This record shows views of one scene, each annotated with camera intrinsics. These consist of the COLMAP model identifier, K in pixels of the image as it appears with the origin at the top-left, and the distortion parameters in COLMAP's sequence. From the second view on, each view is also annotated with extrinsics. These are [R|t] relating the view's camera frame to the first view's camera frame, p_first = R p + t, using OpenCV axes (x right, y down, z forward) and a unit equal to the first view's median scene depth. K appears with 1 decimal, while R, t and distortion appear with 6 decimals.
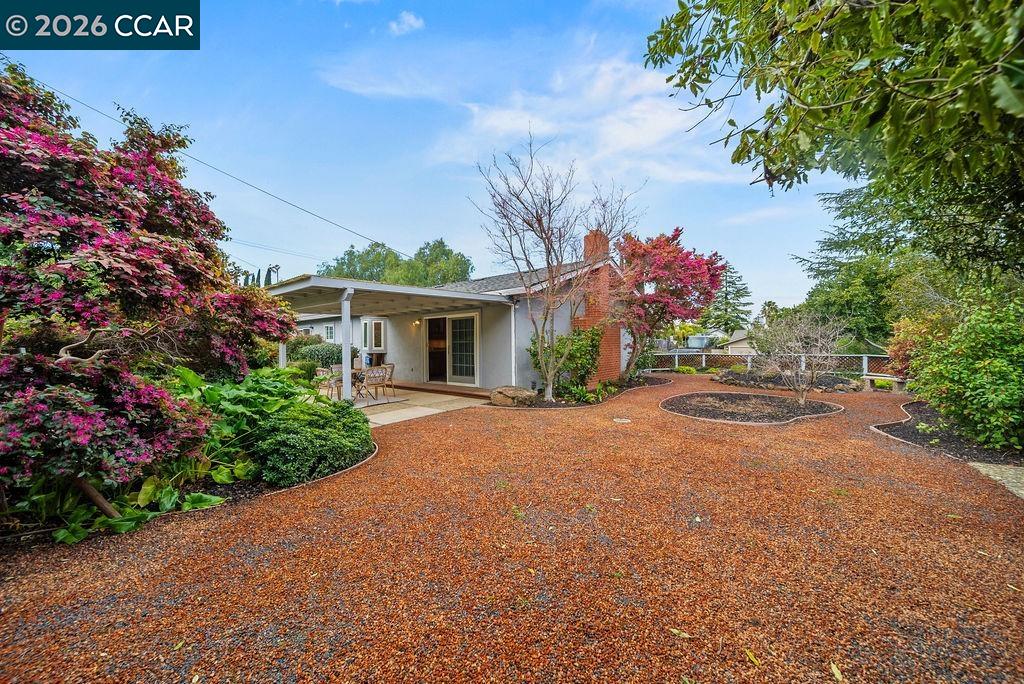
lens RADIAL K [[372.8, 0, 512.0], [0, 372.8, 342.0], [0, 0, 1]] dist [-0.000400, -0.000049]
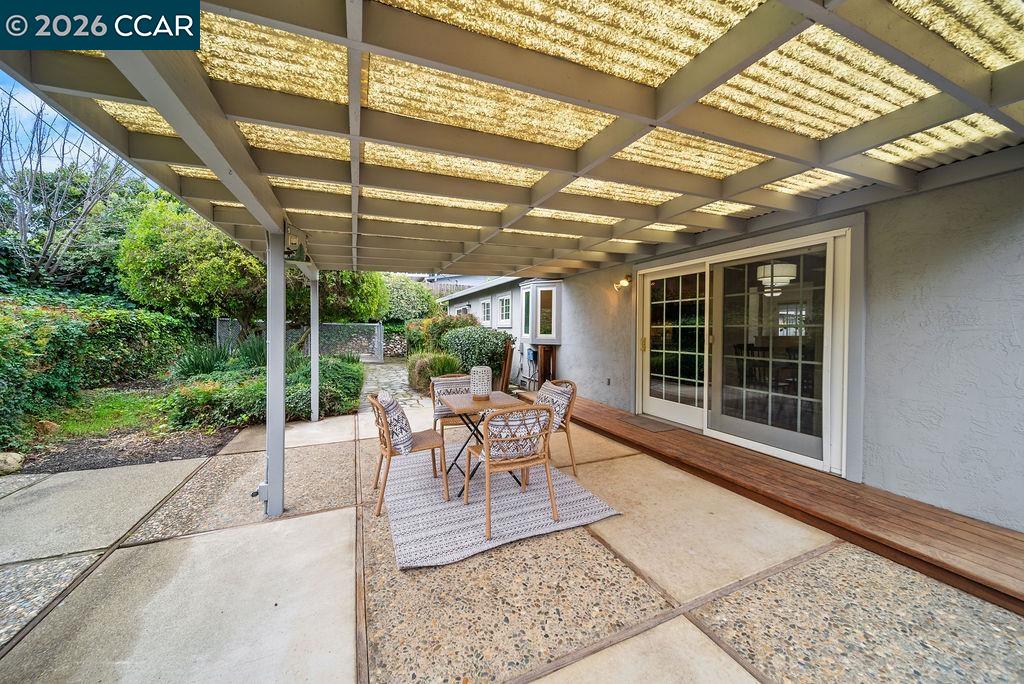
lens RADIAL K [[368.4, 0, 512.8], [0, 368.4, 338.6], [0, 0, 1]] dist [0.000686, -0.000028]
pose [[0.894093, 0.023429, -0.447267, -0.190311], [-0.007553, 0.999278, 0.037245, 0.000386], [0.447817, -0.029923, 0.893625, 0.588818]]
